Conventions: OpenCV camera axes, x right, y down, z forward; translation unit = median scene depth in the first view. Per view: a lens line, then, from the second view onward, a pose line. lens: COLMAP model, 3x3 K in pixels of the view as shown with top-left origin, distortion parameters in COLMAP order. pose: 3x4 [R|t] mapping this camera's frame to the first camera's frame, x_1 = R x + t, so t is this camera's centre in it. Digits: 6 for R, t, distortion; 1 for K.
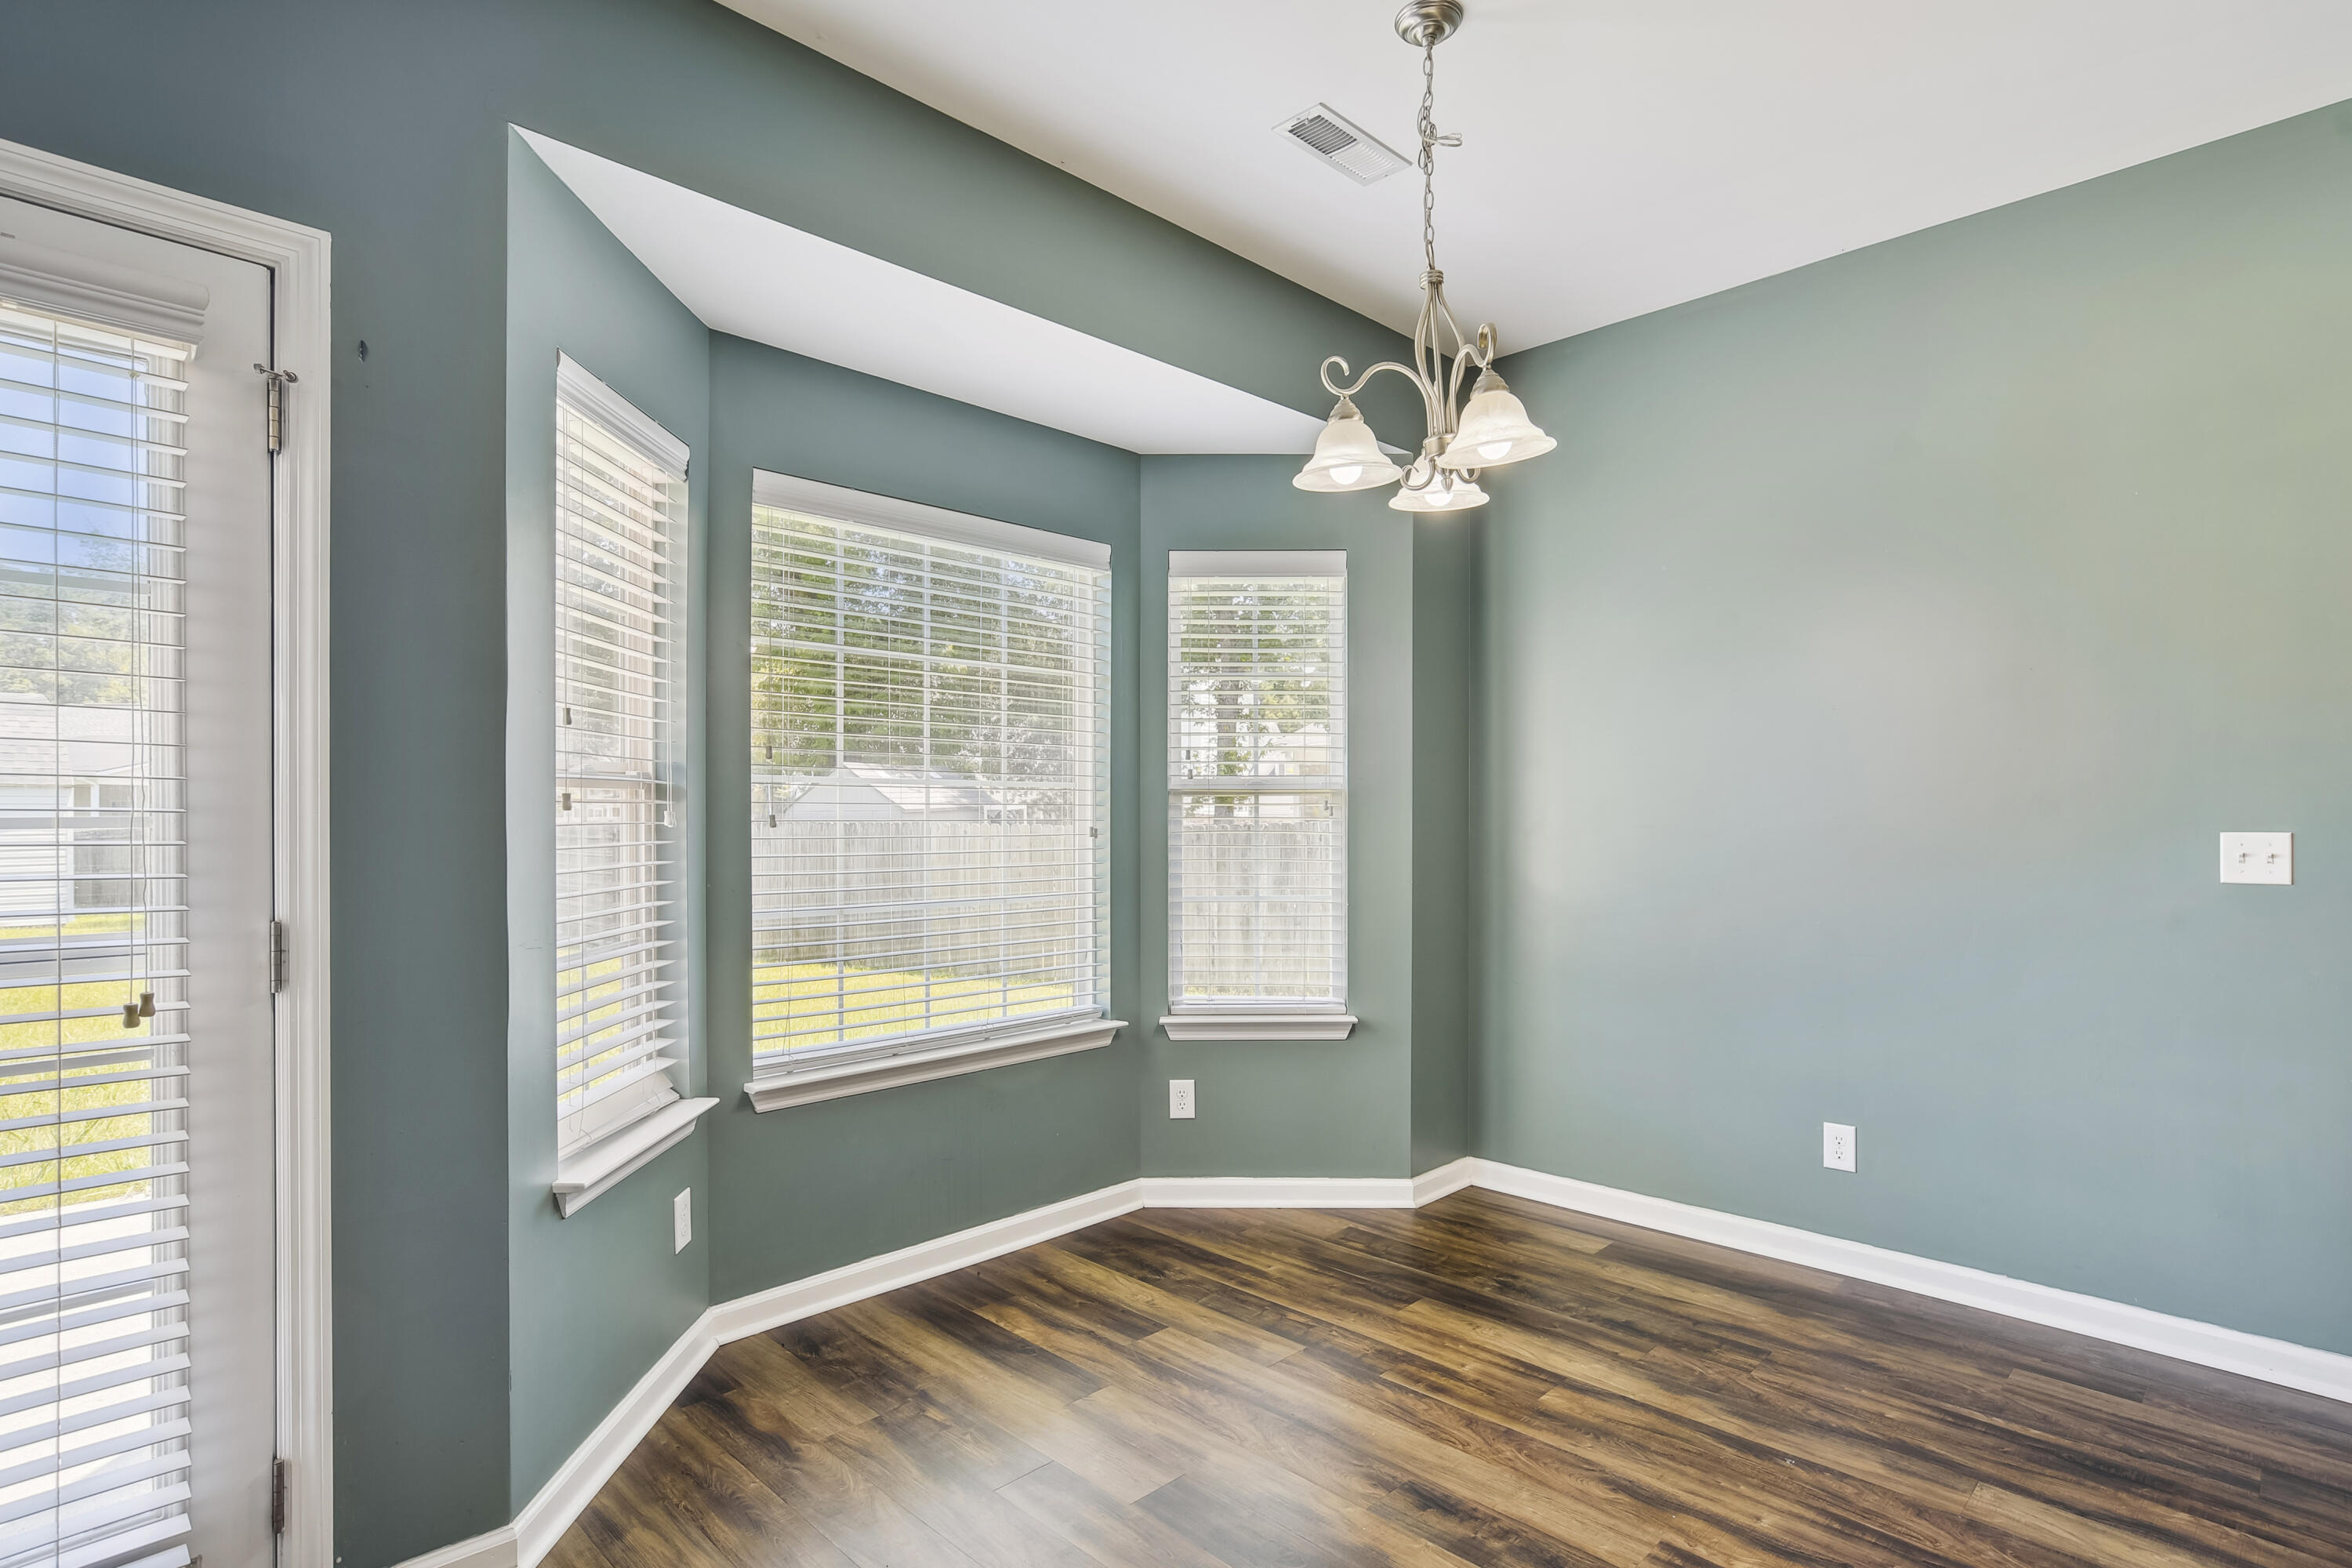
lens RADIAL K [[1198.7, 0, 1177.2], [0, 1198.7, 818.7], [0, 0, 1]] dist [-0.027777, 0.013525]
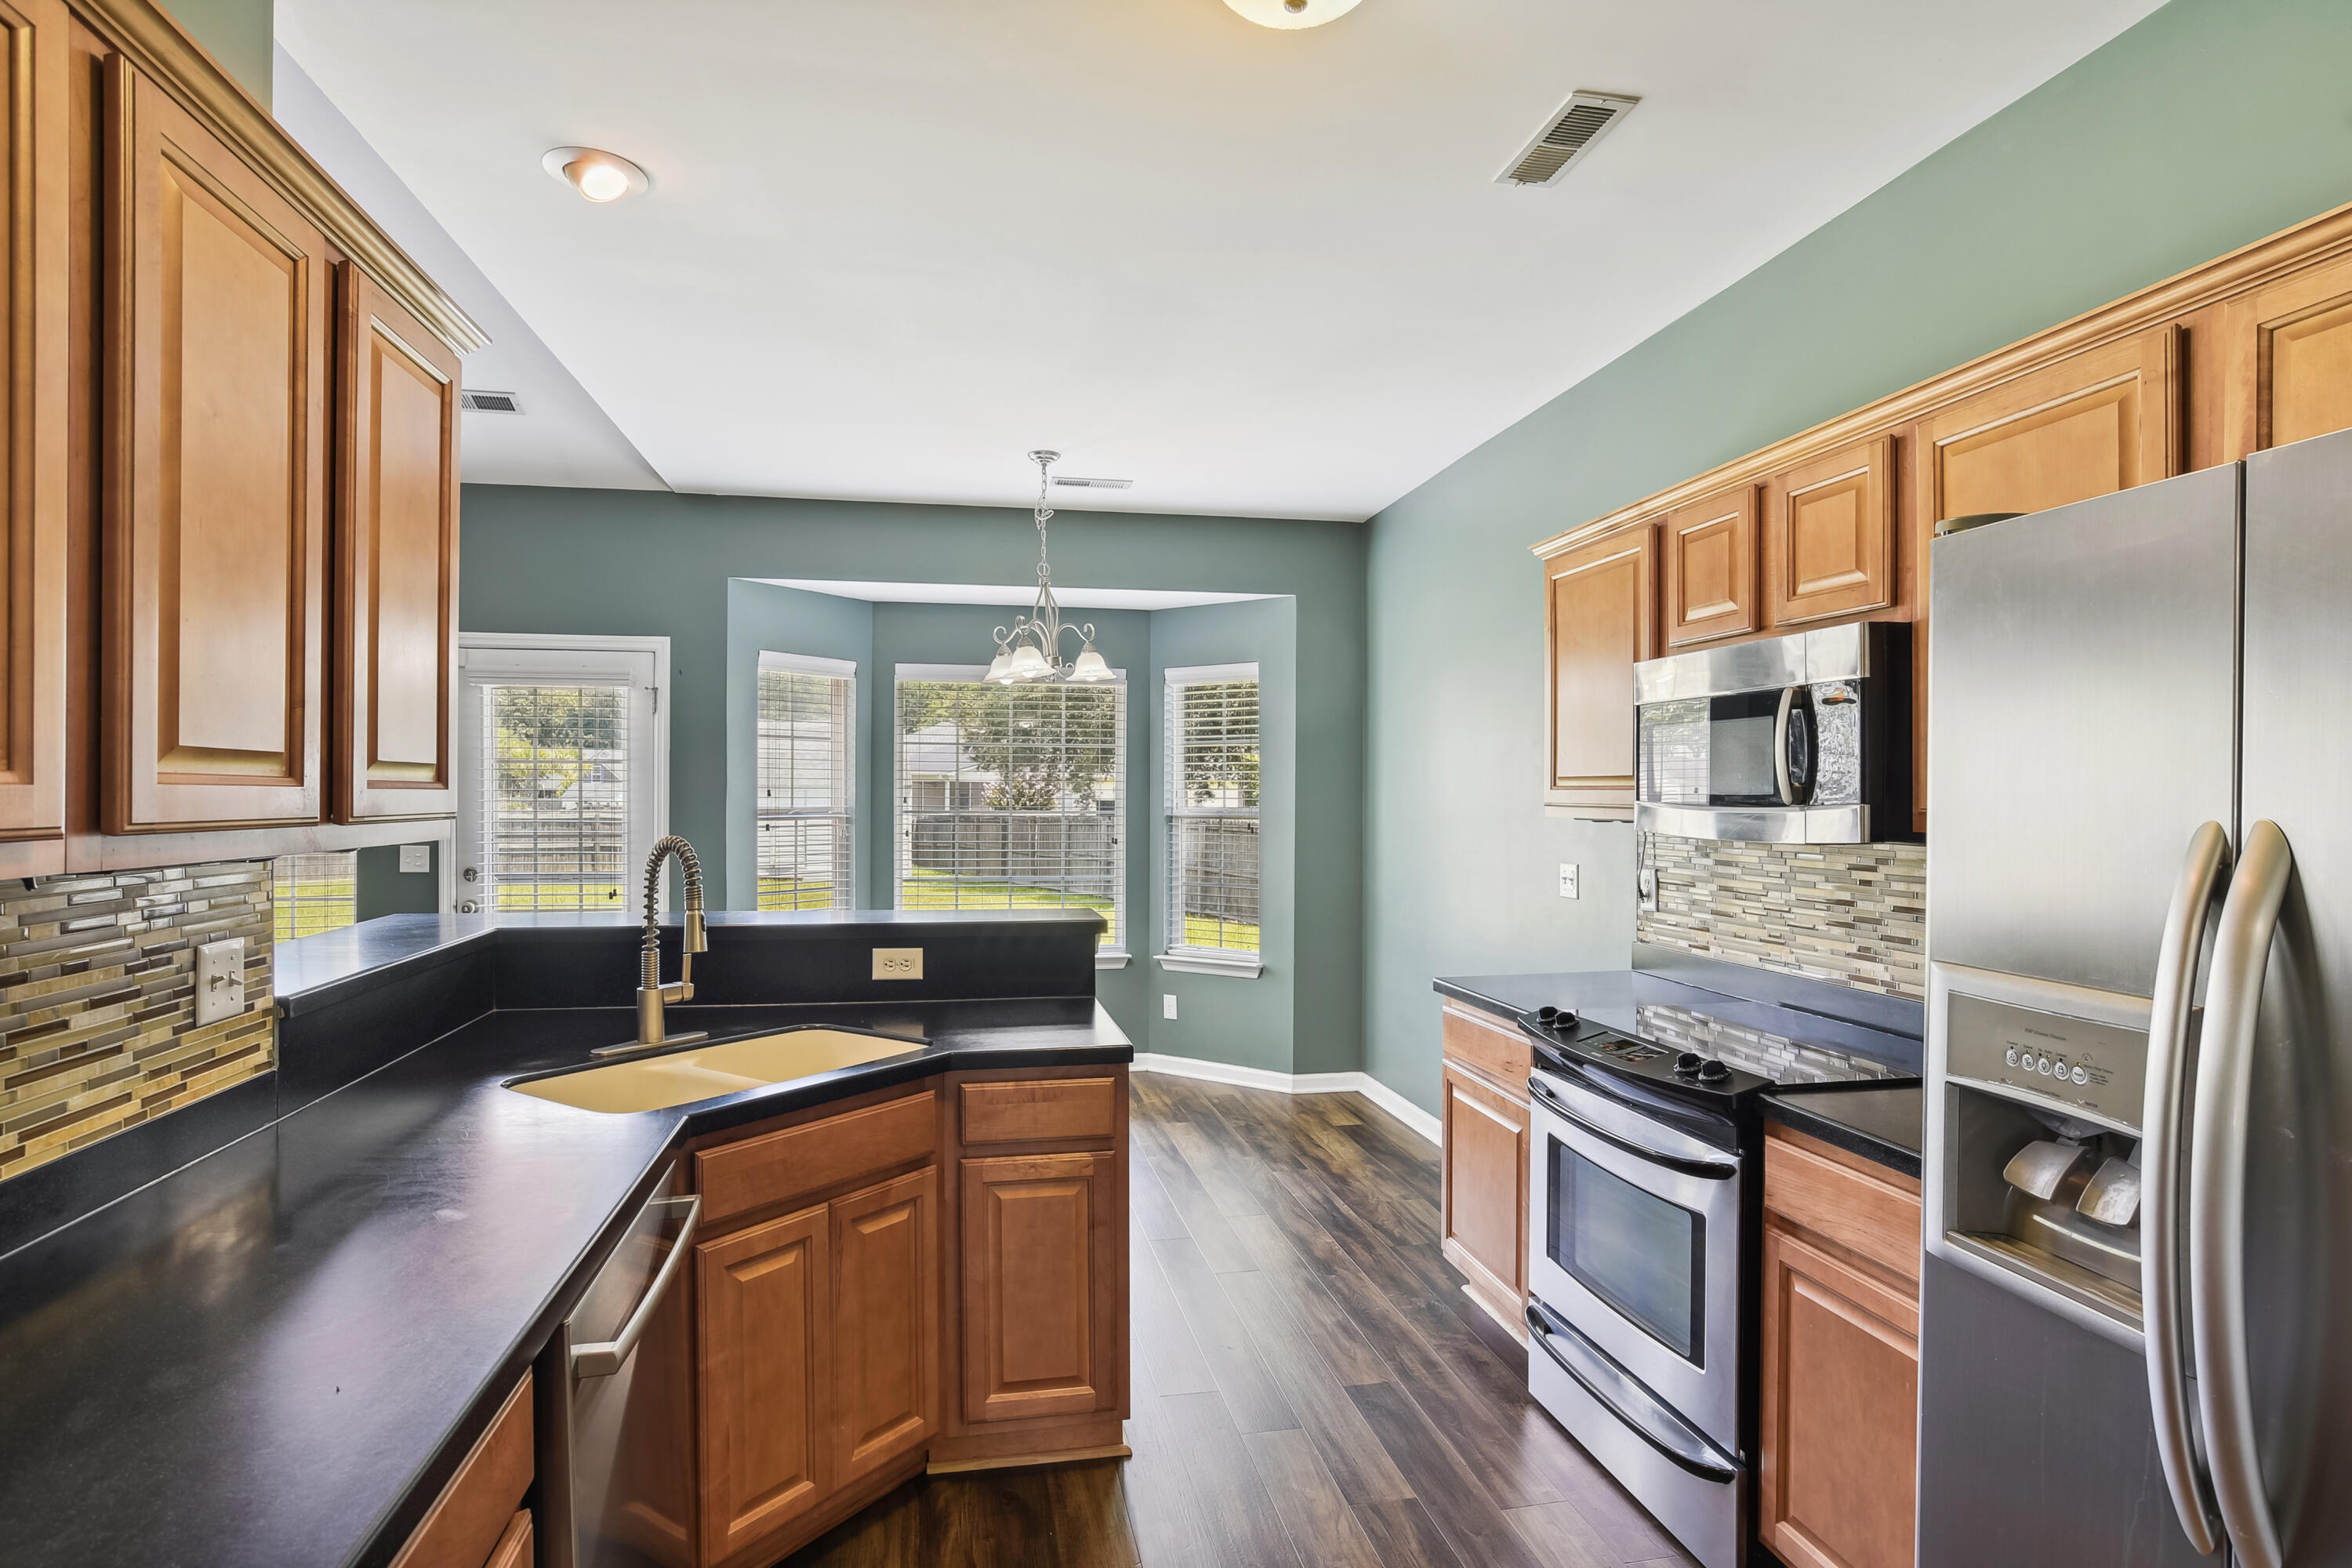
lens RADIAL K [[1198.7, 0, 1140.7], [0, 1198.7, 797.5], [0, 0, 1]] dist [-0.027777, 0.013525]
pose [[0.826443, 0.003326, -0.563011, 1.067436], [-0.008543, 0.999942, -0.006632, -0.046129], [0.562956, 0.010291, 0.826423, -0.439323]]
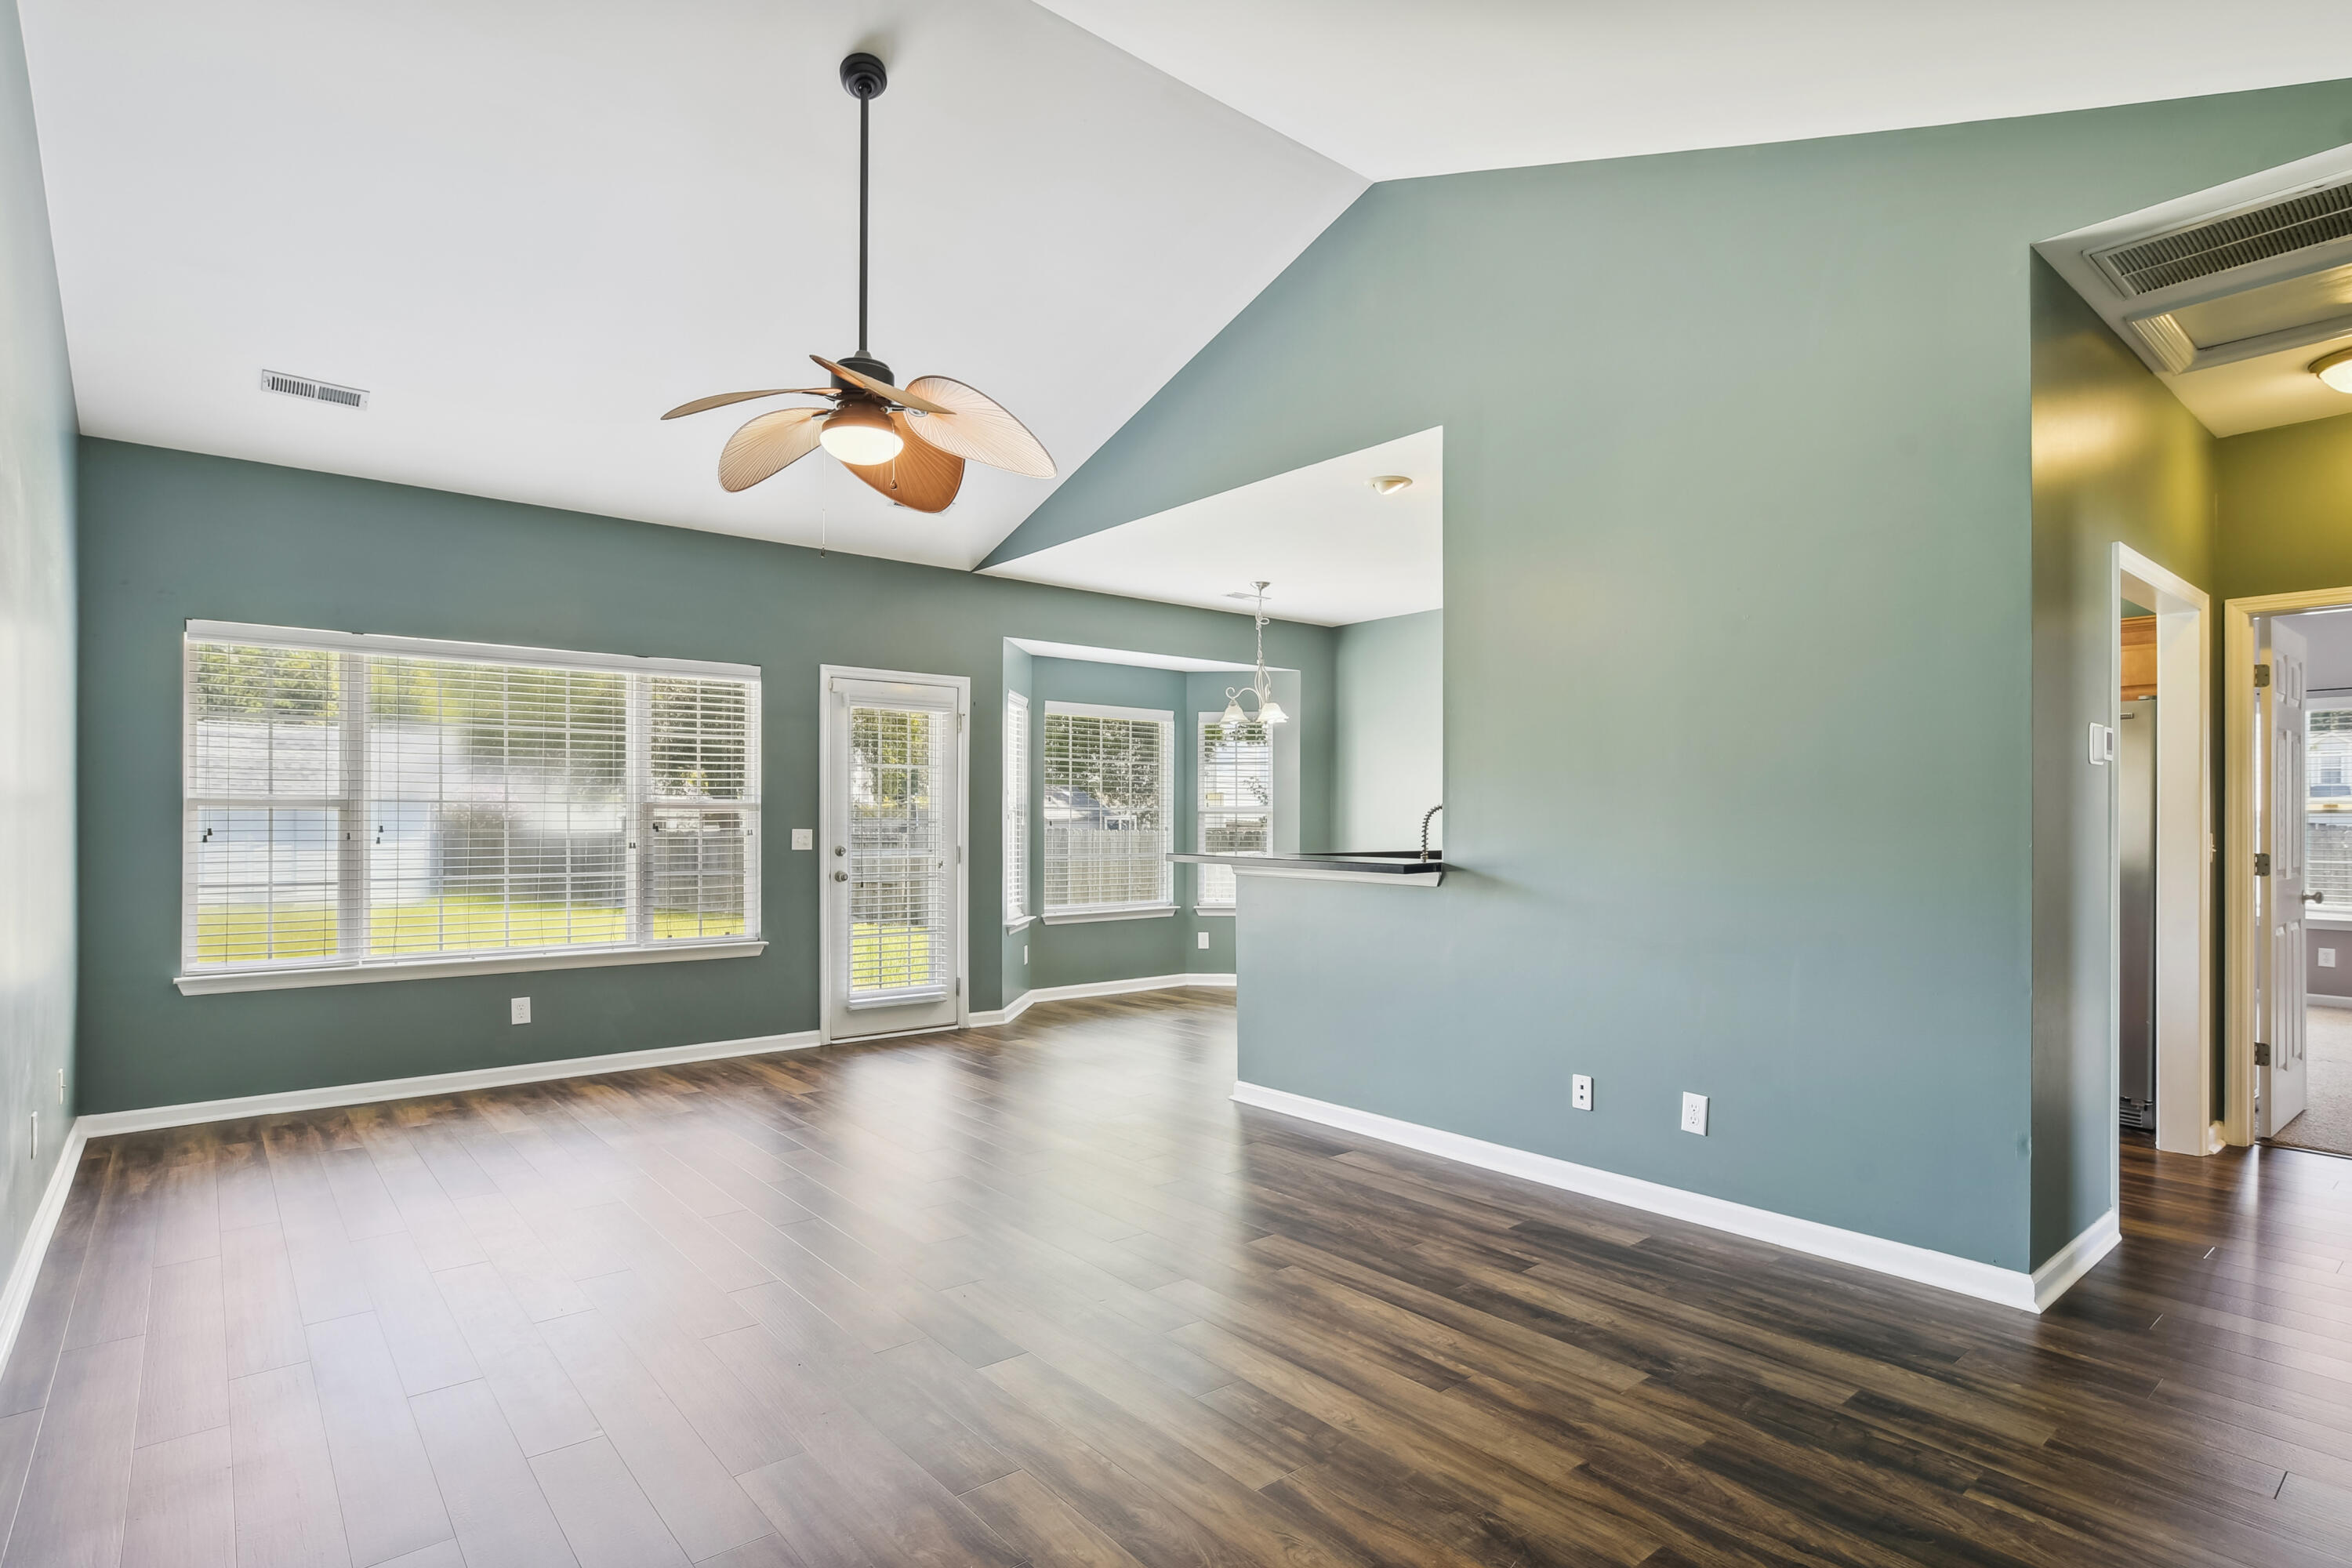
lens RADIAL K [[1198.7, 0, 1224.6], [0, 1198.7, 831.9], [0, 0, 1]] dist [-0.027777, 0.013525]
pose [[0.998697, 0.003790, -0.050900, 0.201996], [-0.003679, 0.999991, 0.002286, 0.013137], [0.050908, -0.002096, 0.998701, -1.678586]]
